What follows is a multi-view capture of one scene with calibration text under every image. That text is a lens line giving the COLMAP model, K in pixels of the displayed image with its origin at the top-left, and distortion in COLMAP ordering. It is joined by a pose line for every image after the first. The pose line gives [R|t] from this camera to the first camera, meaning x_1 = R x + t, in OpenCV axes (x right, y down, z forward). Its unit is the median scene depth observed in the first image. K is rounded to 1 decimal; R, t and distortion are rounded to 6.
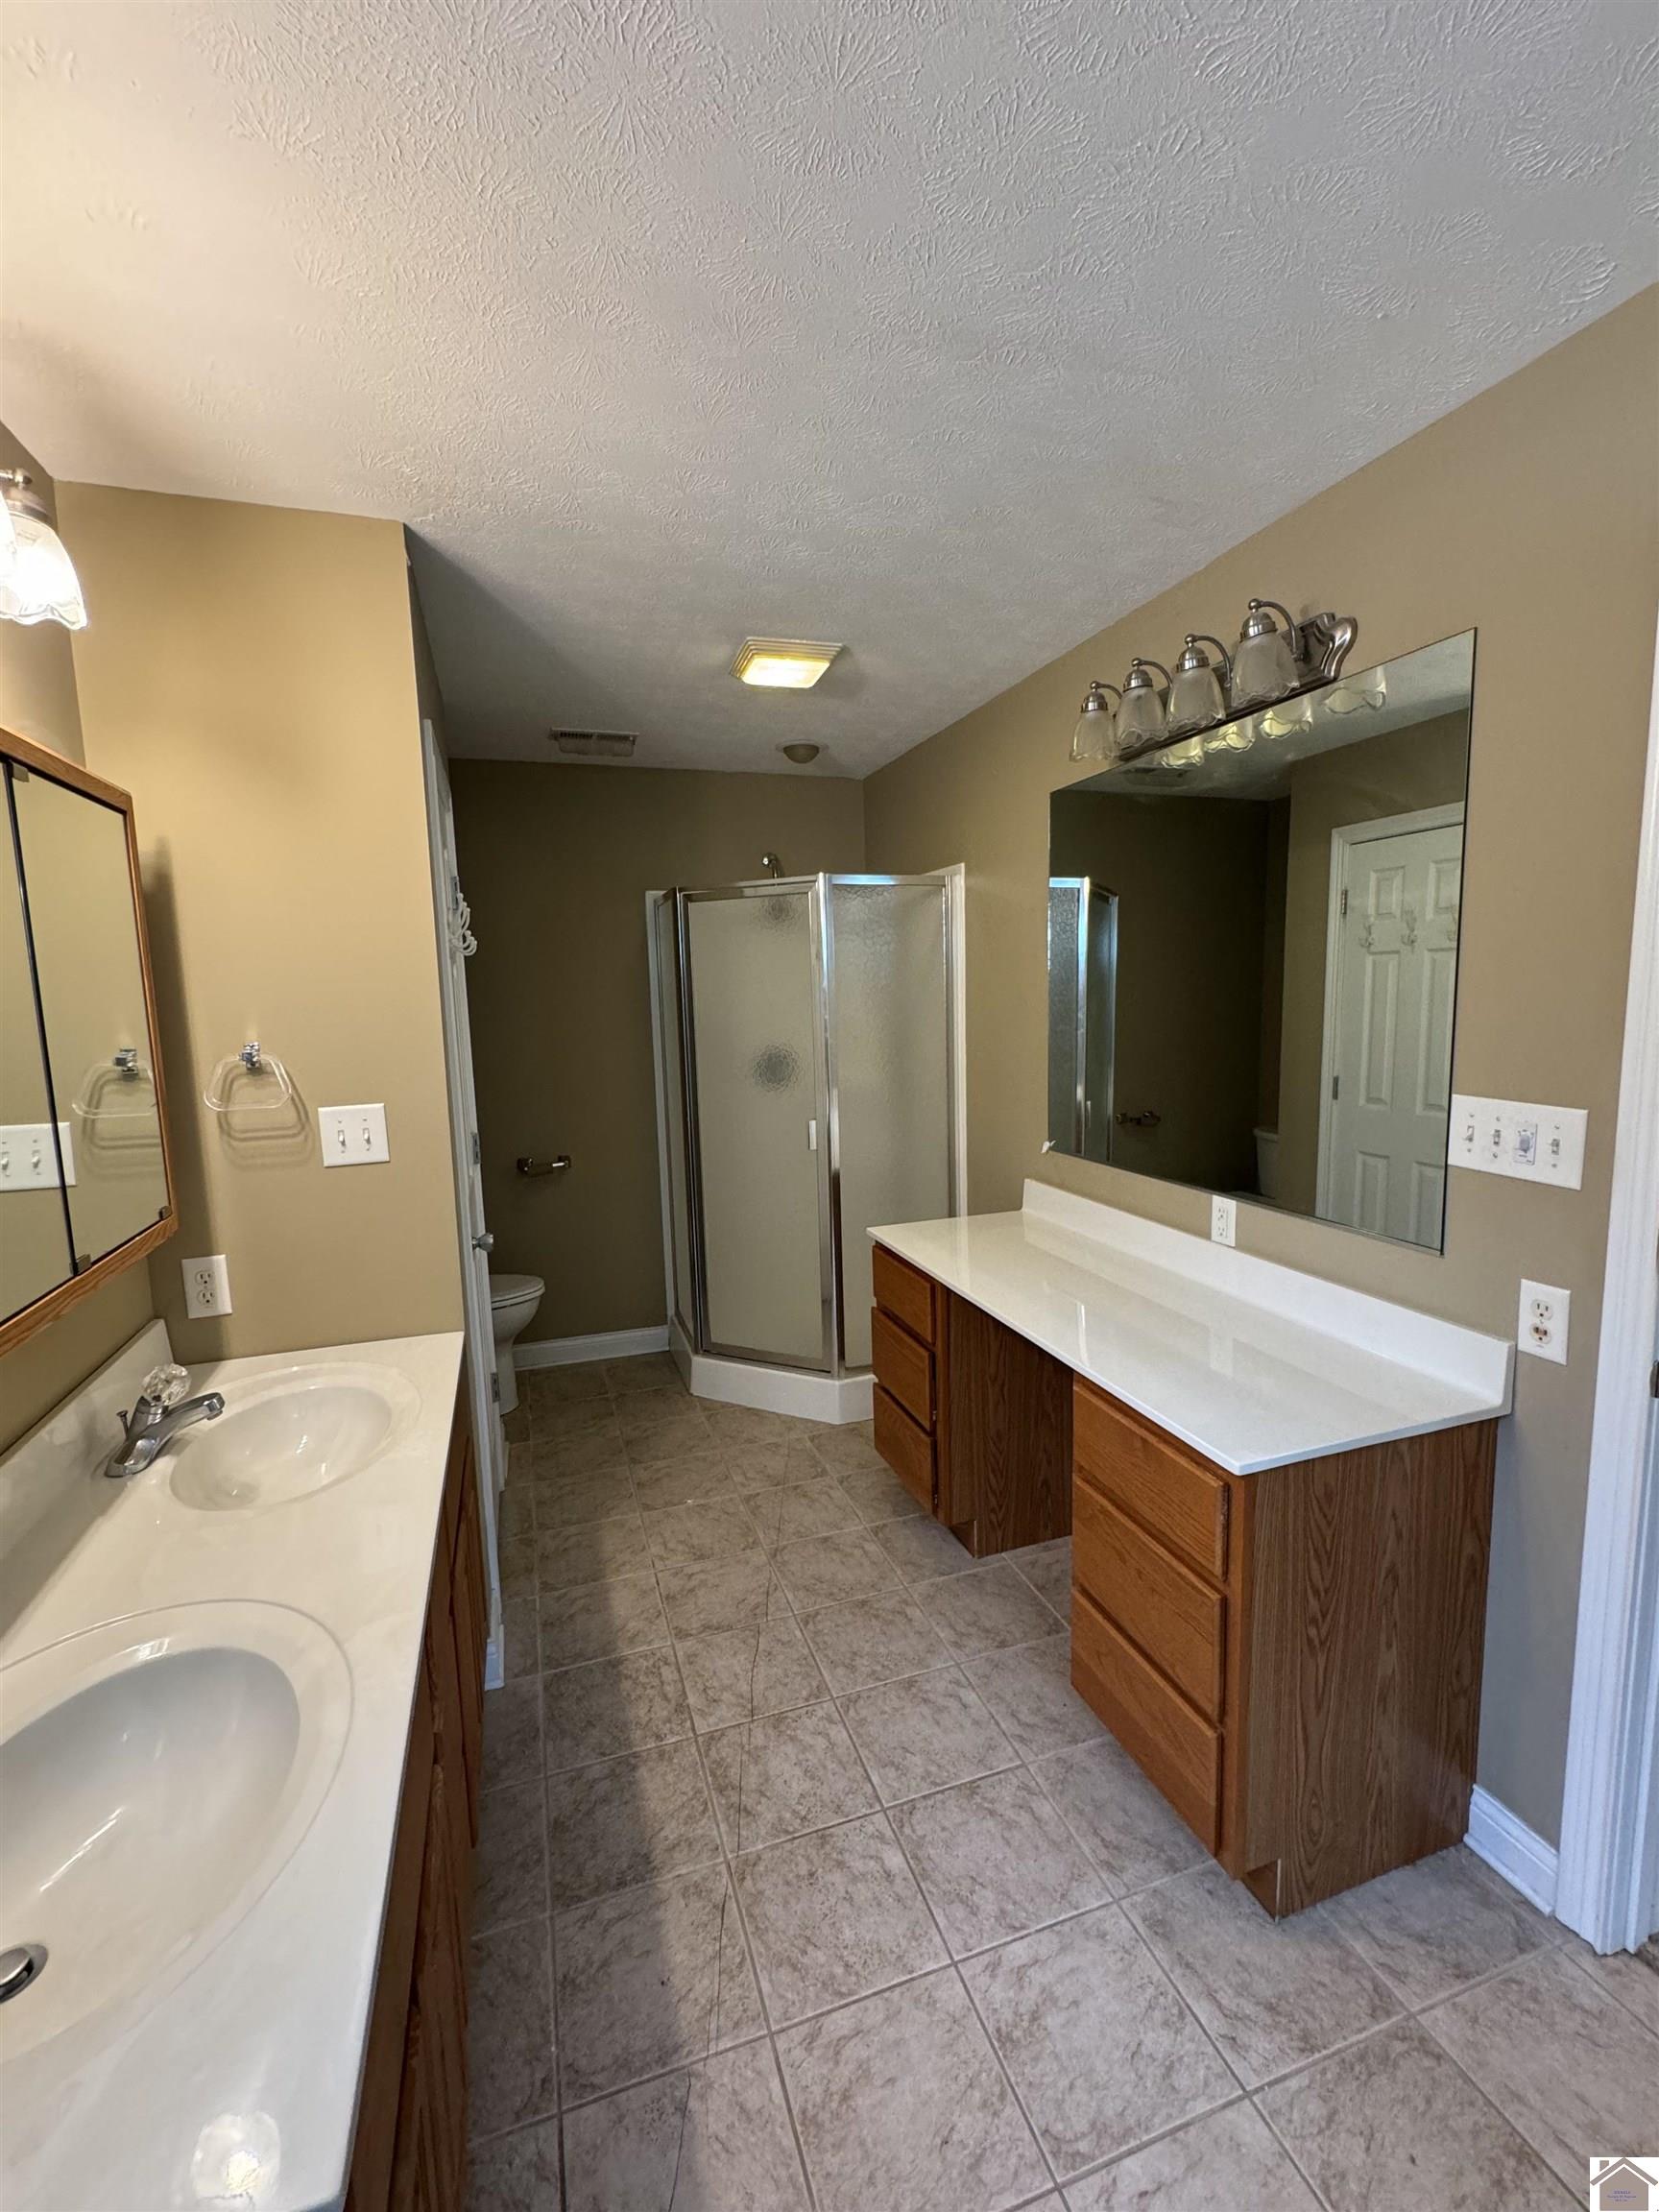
lens RADIAL K [[944.6, 0, 826.2], [0, 944.6, 1109.2], [0, 0, 1]] dist [-0.001348, 0.000172]
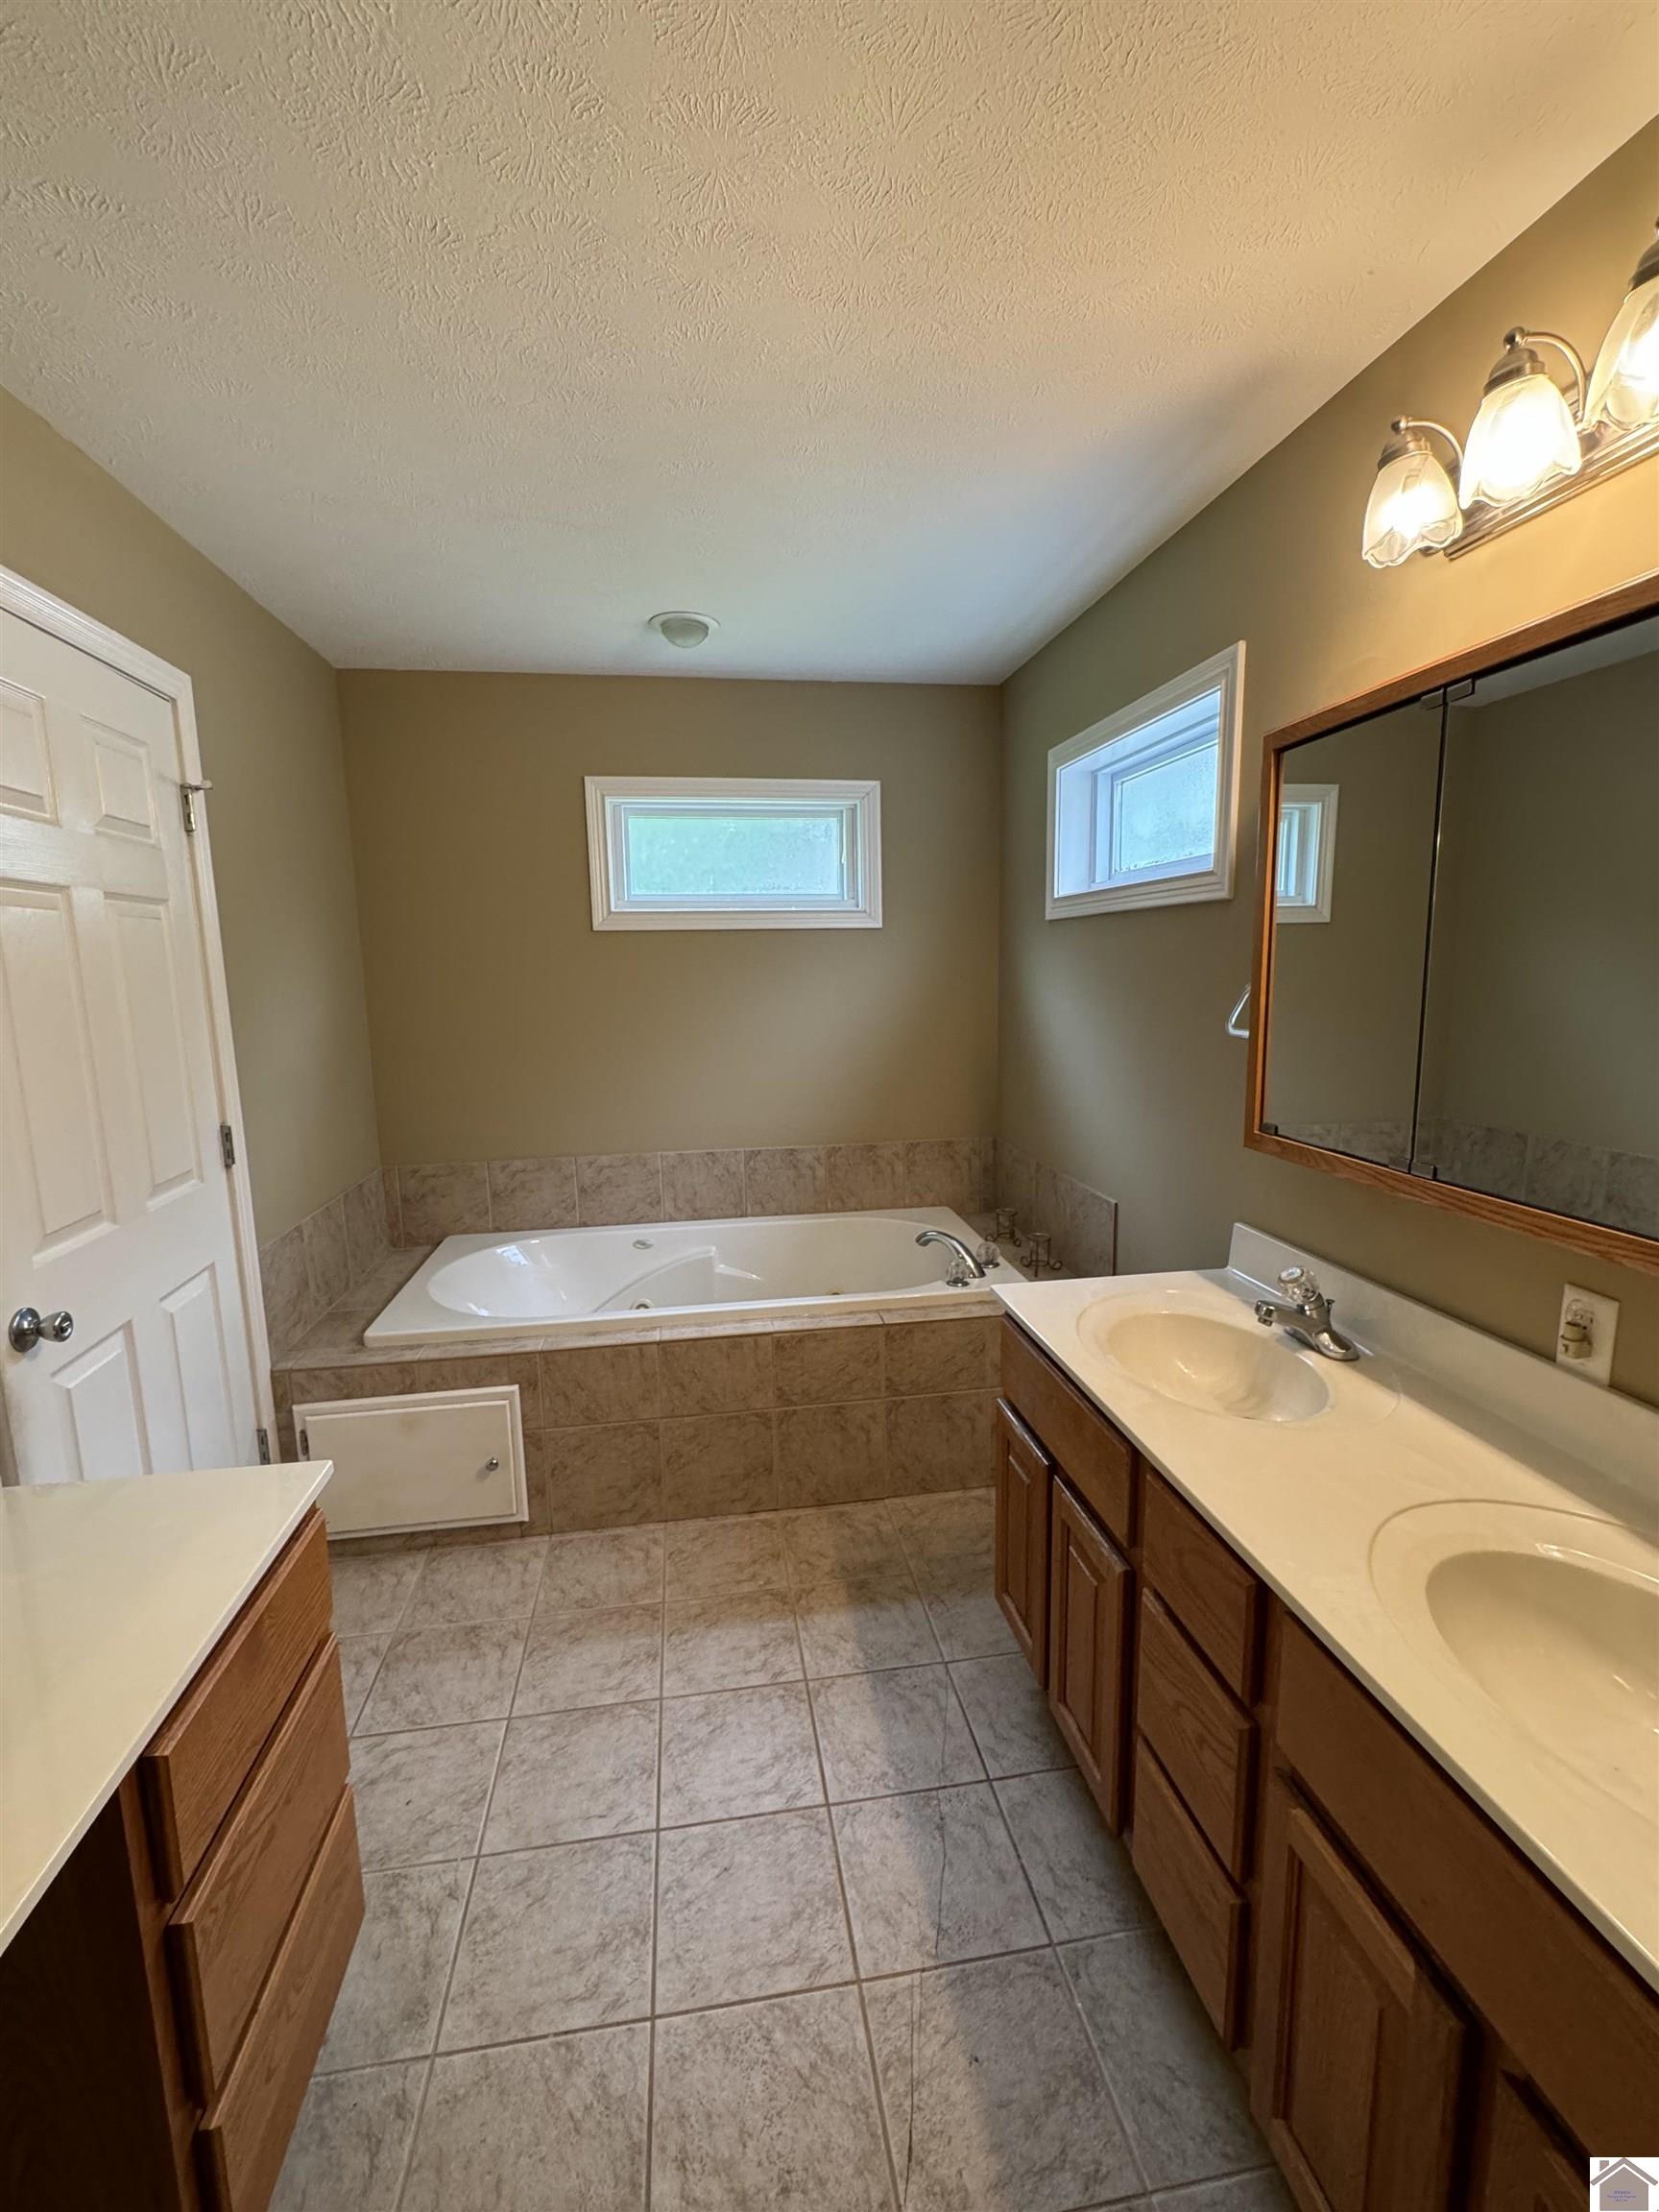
lens RADIAL K [[944.6, 0, 822.1], [0, 944.6, 1107.8], [0, 0, 1]] dist [-0.001348, 0.000172]
pose [[-0.984125, 0.016296, 0.176726, -0.182295], [0.063965, 0.961420, 0.267545, -0.154623], [-0.165548, 0.274602, -0.947200, 1.458369]]
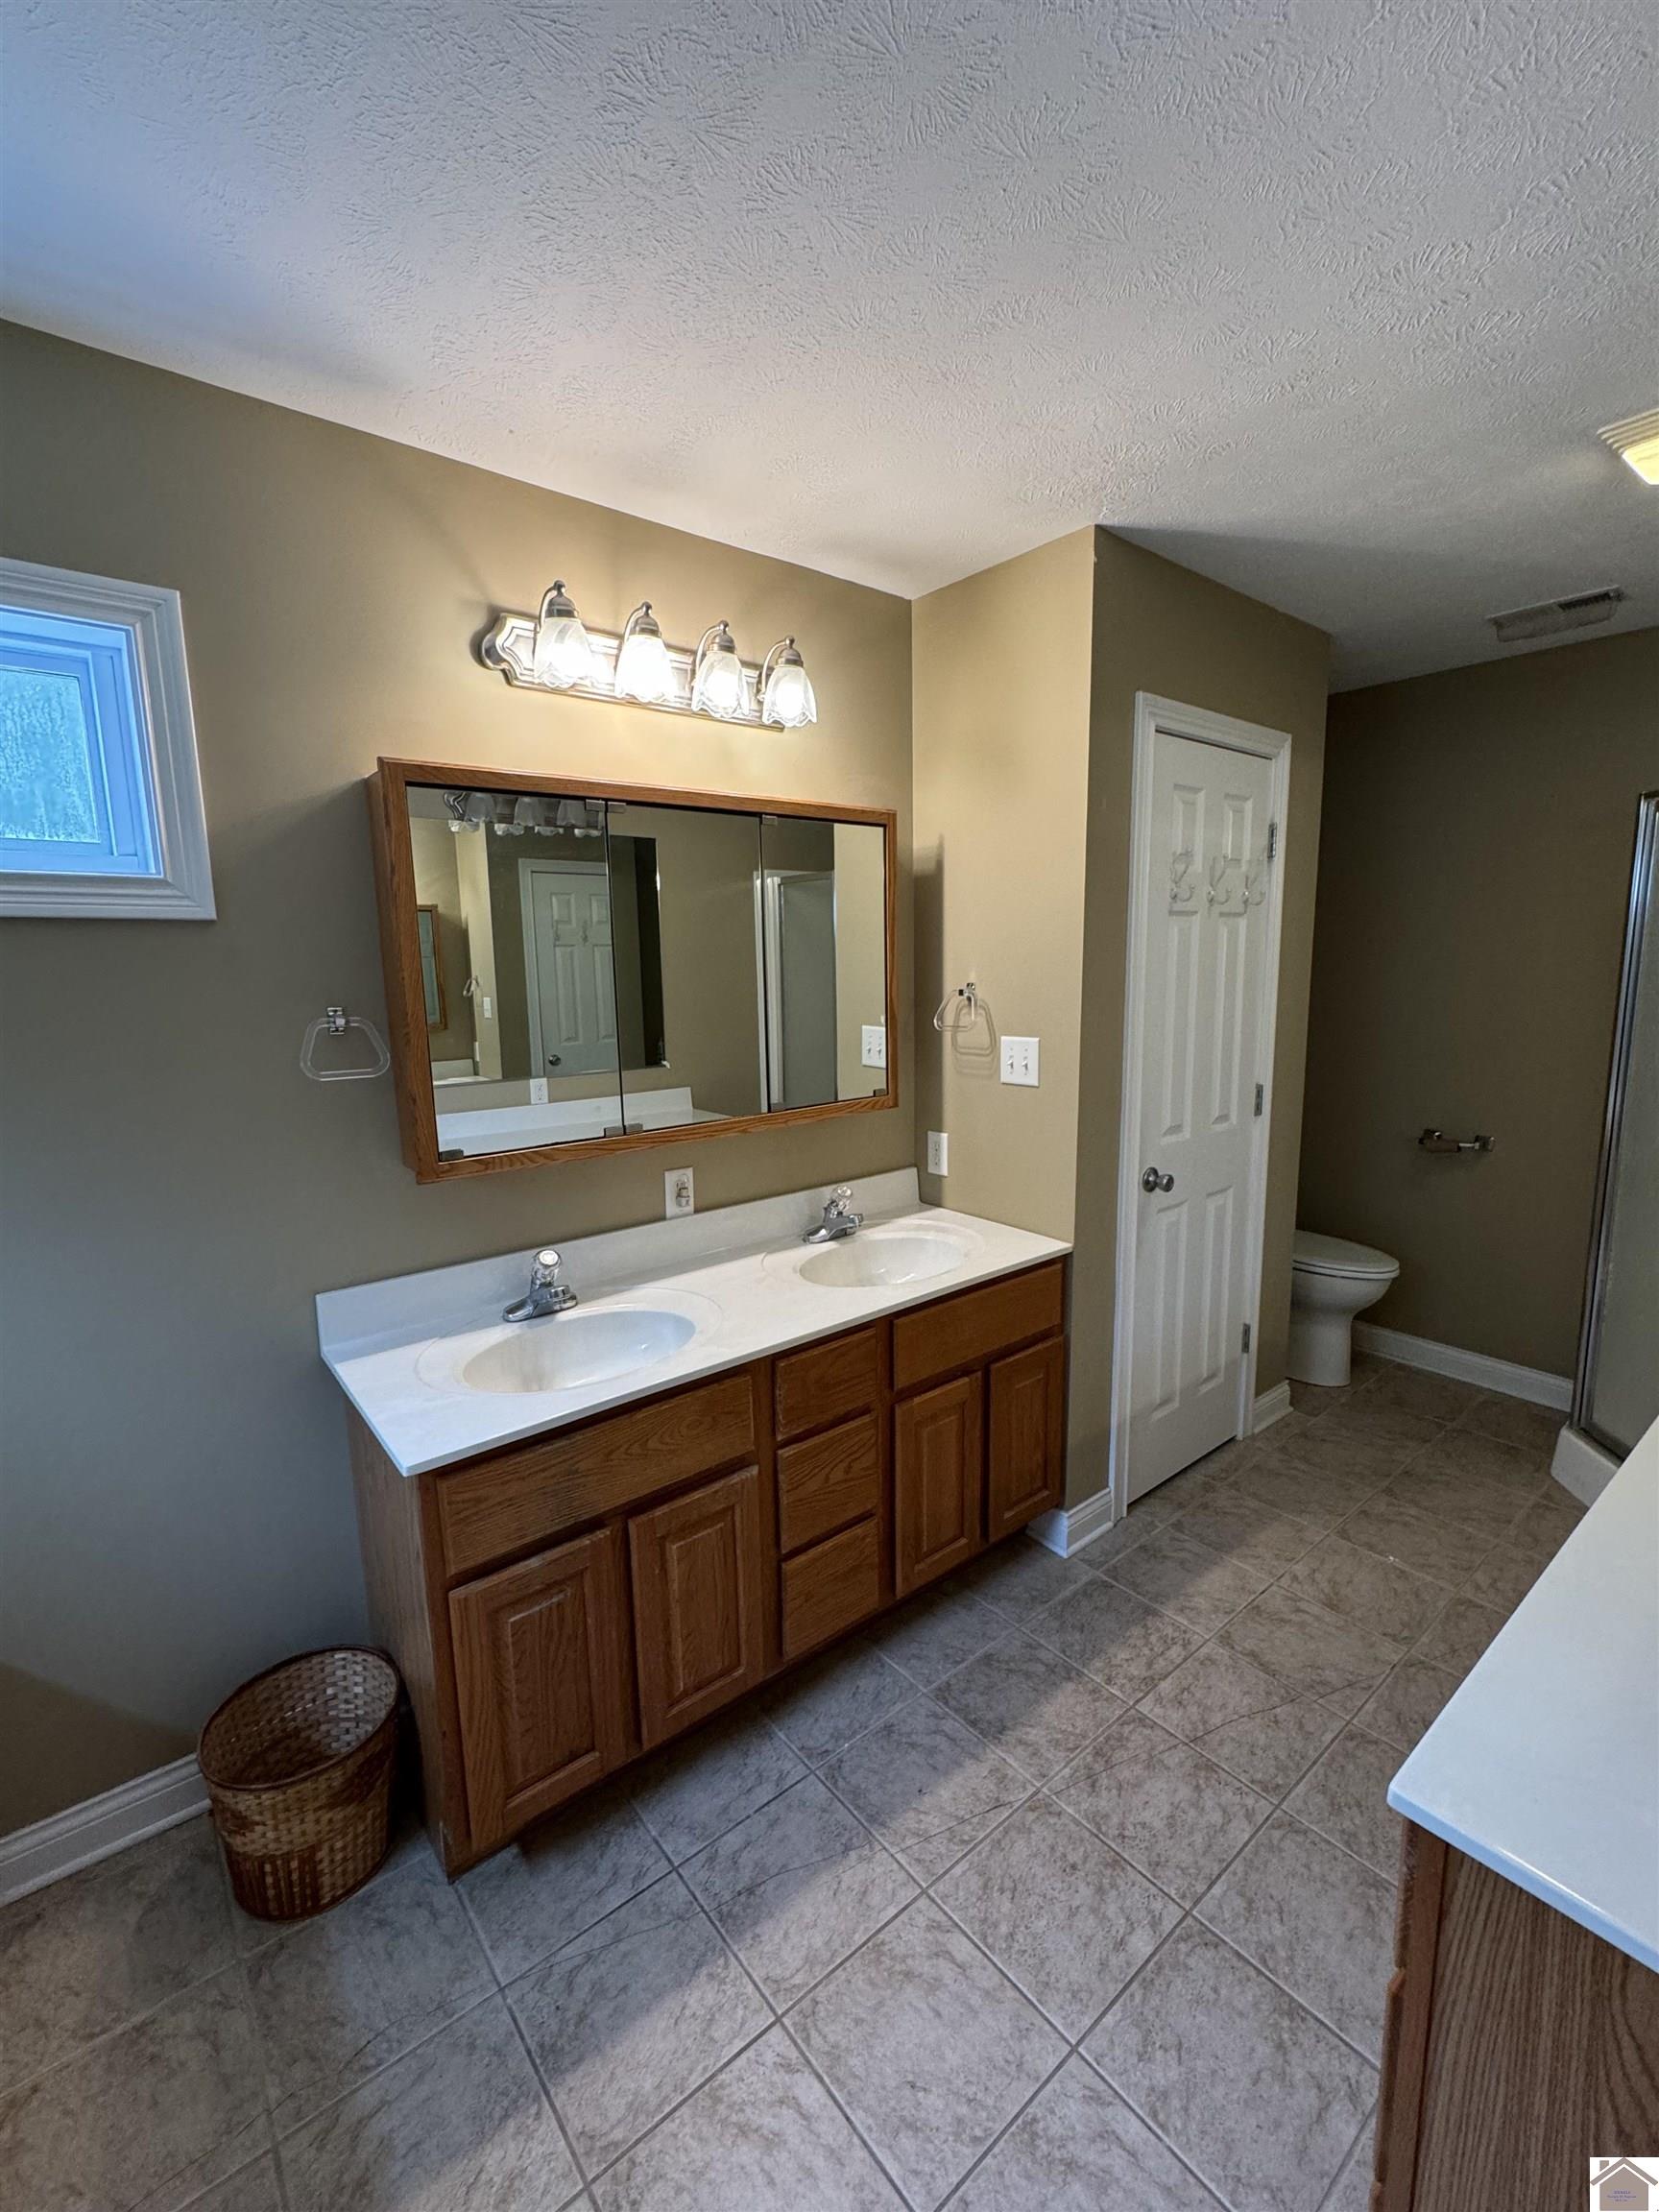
lens RADIAL K [[944.6, 0, 835.1], [0, 944.6, 1108.0], [0, 0, 1]] dist [-0.001348, 0.000172]
pose [[0.356149, 0.173249, -0.918228, 0.664324], [-0.109945, 0.983606, 0.142941, -0.074266], [0.927939, 0.050046, 0.369358, 0.376295]]
